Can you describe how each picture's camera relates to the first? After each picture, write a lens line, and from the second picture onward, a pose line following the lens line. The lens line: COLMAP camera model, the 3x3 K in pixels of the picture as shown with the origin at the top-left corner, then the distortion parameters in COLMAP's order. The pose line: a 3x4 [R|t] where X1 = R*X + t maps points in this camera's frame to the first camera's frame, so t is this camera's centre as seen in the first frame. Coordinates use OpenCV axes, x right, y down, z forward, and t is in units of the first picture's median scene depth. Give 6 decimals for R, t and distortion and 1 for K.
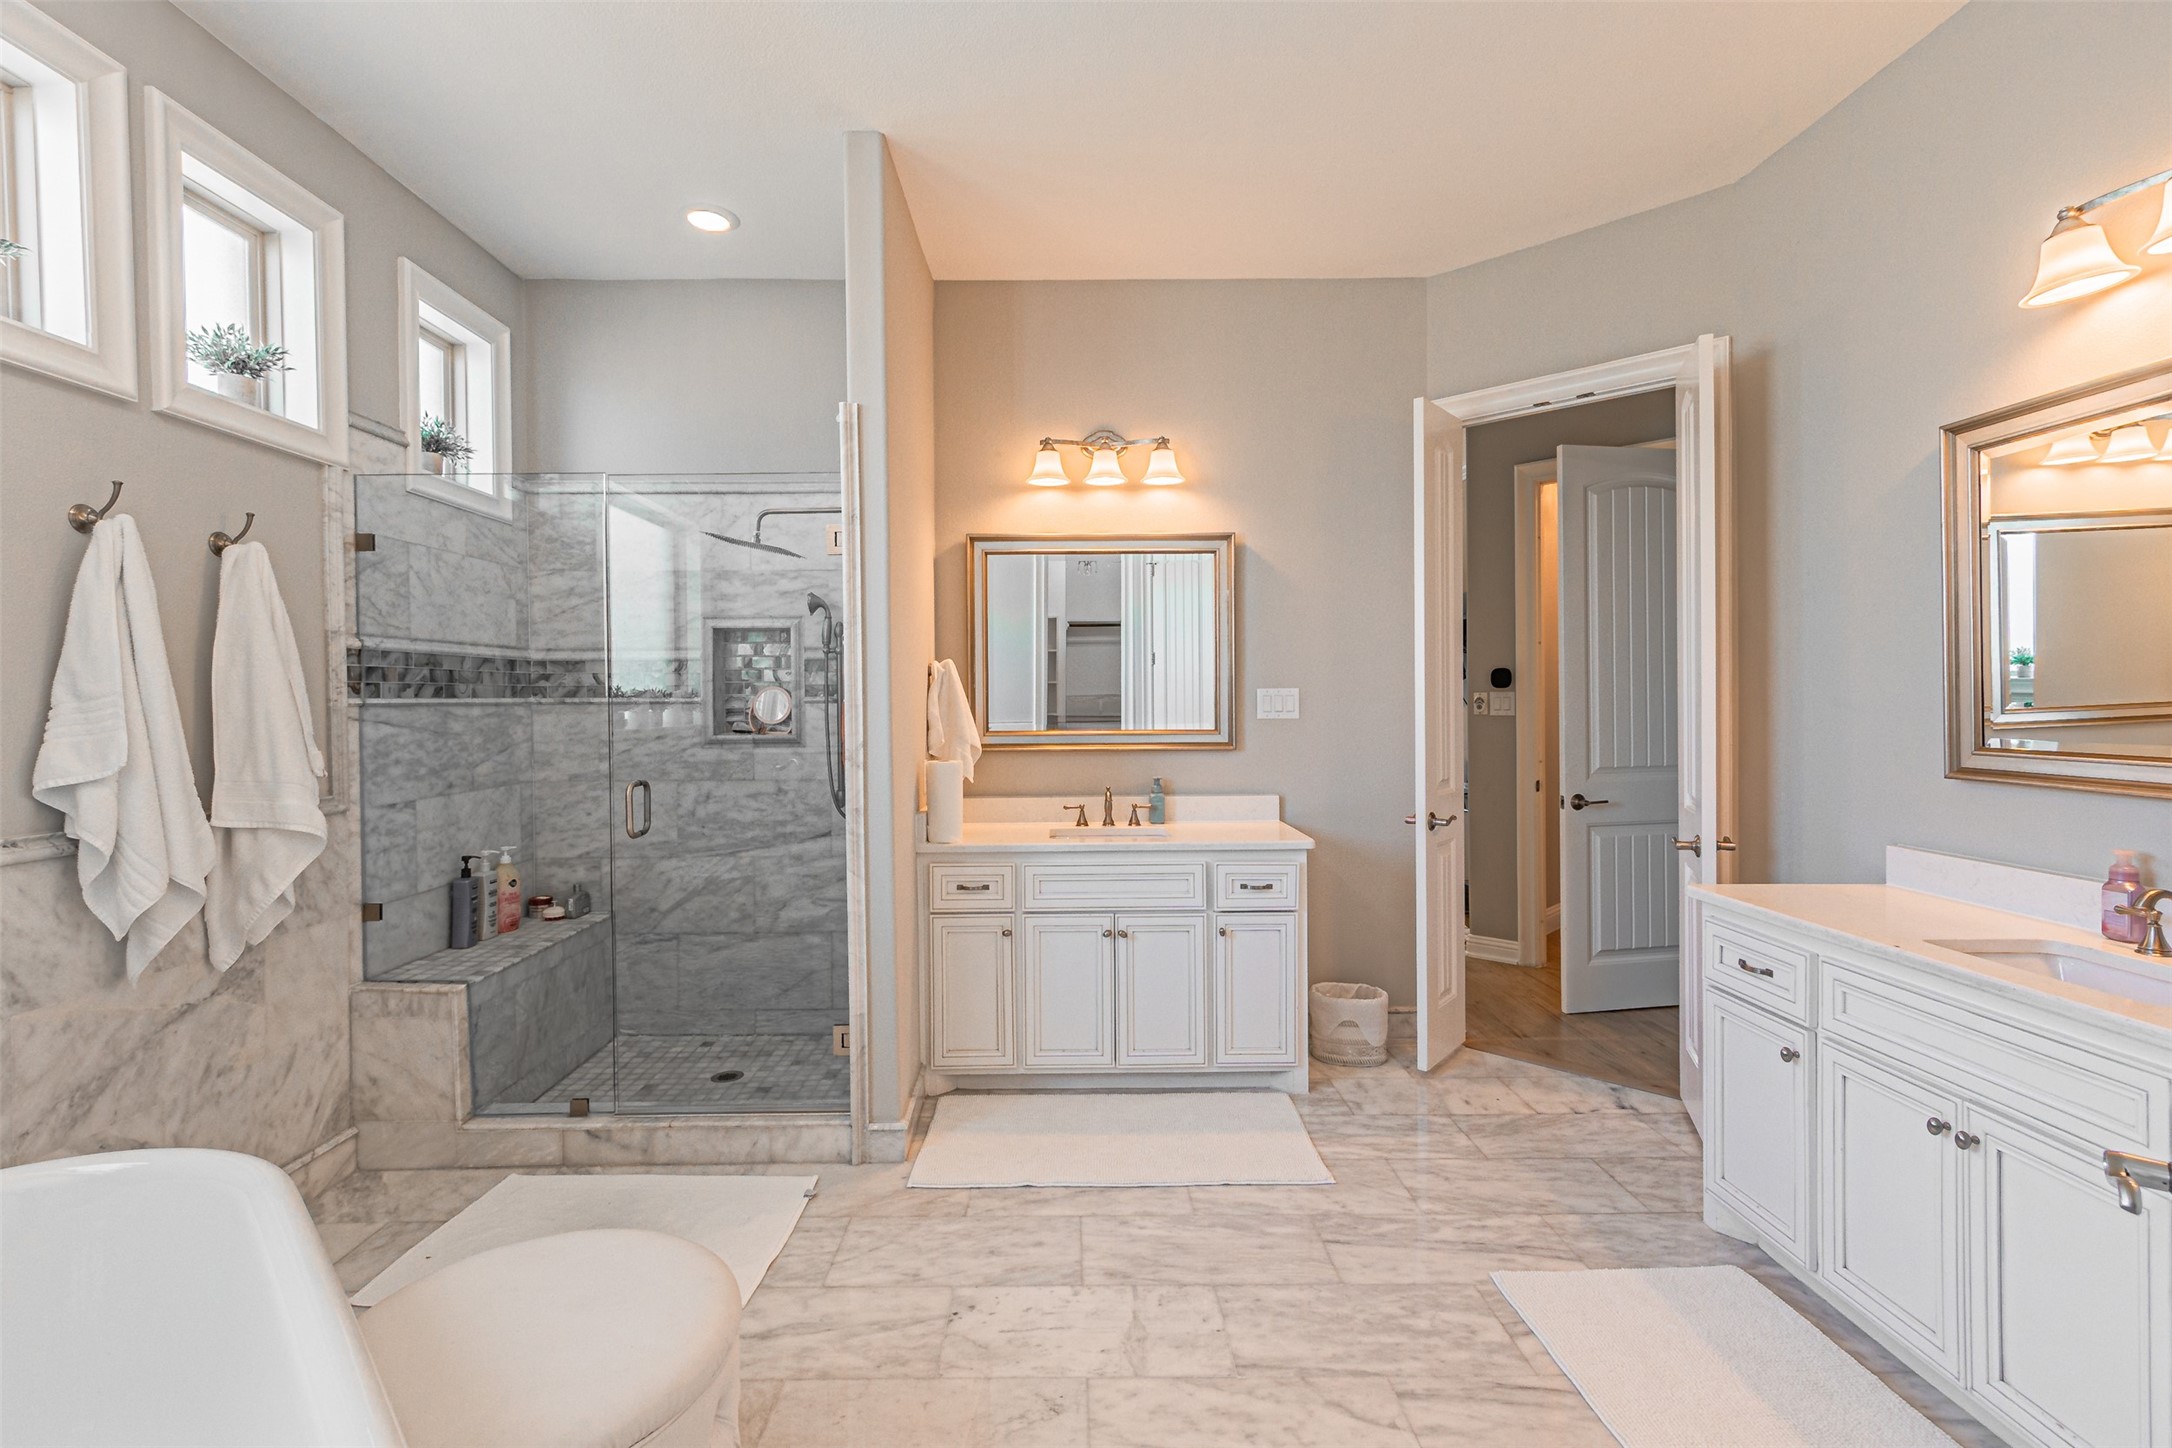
lens RADIAL K [[954.7, 0, 1100.7], [0, 954.7, 728.2], [0, 0, 1]] dist [0.001001, 0.000663]
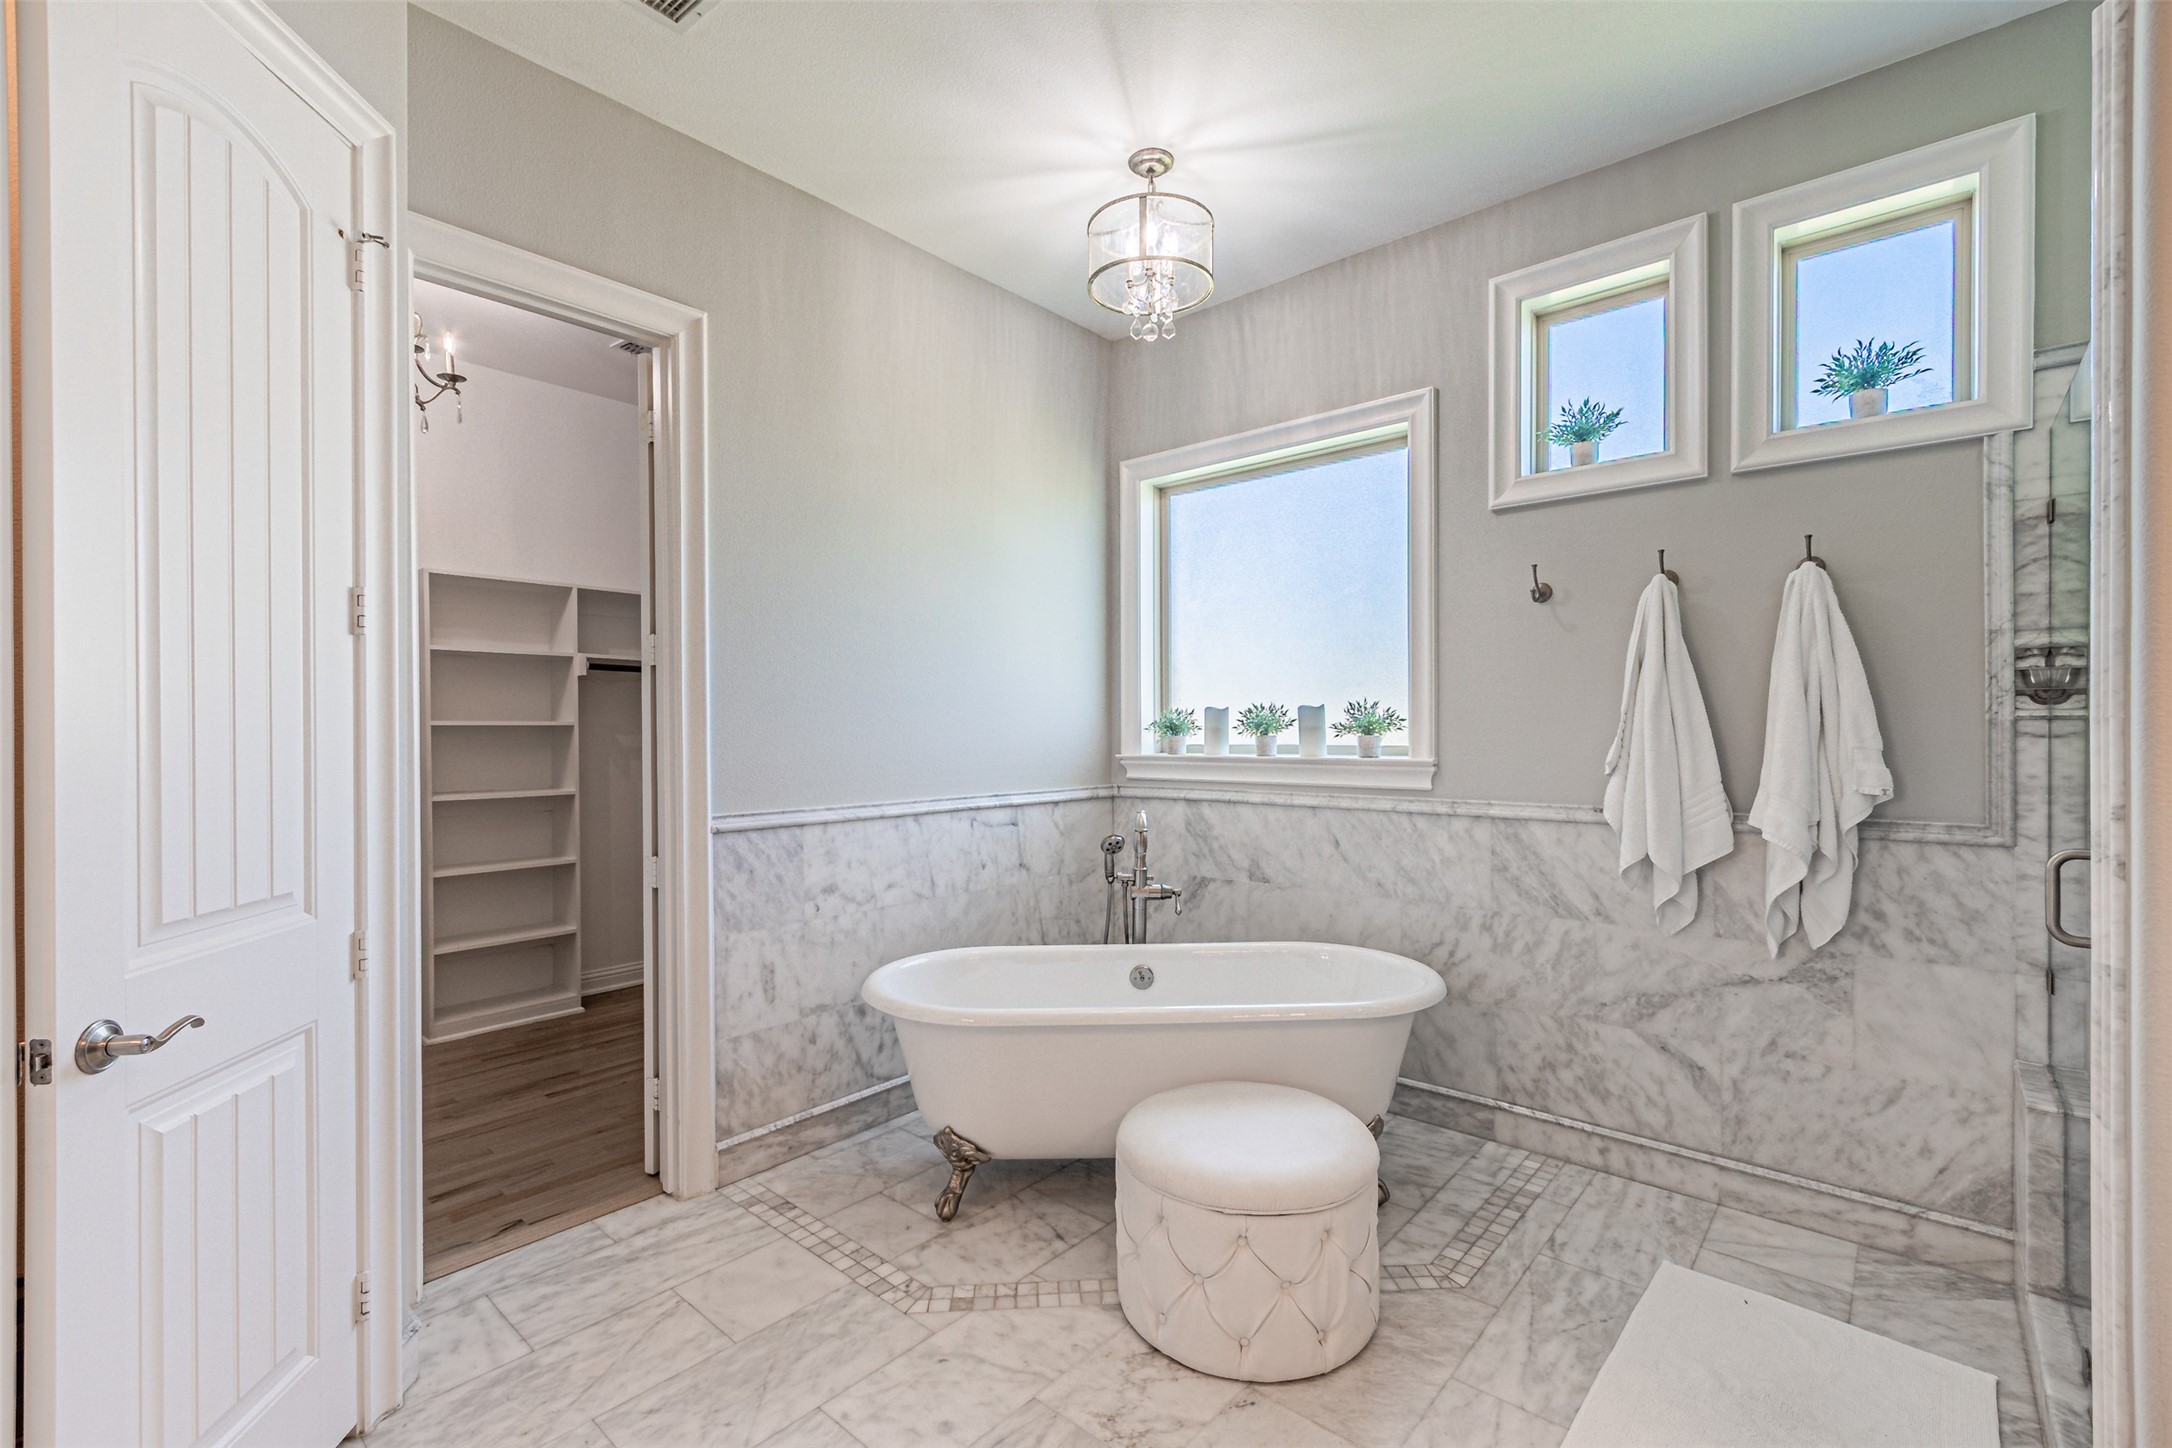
lens RADIAL K [[954.7, 0, 1100.7], [0, 954.7, 728.2], [0, 0, 1]] dist [0.001001, 0.000663]
pose [[-0.683673, 0.017734, -0.729573, 0.411548], [-0.007193, 0.999492, 0.031036, -0.041025], [0.729753, 0.026466, -0.683198, 1.176340]]
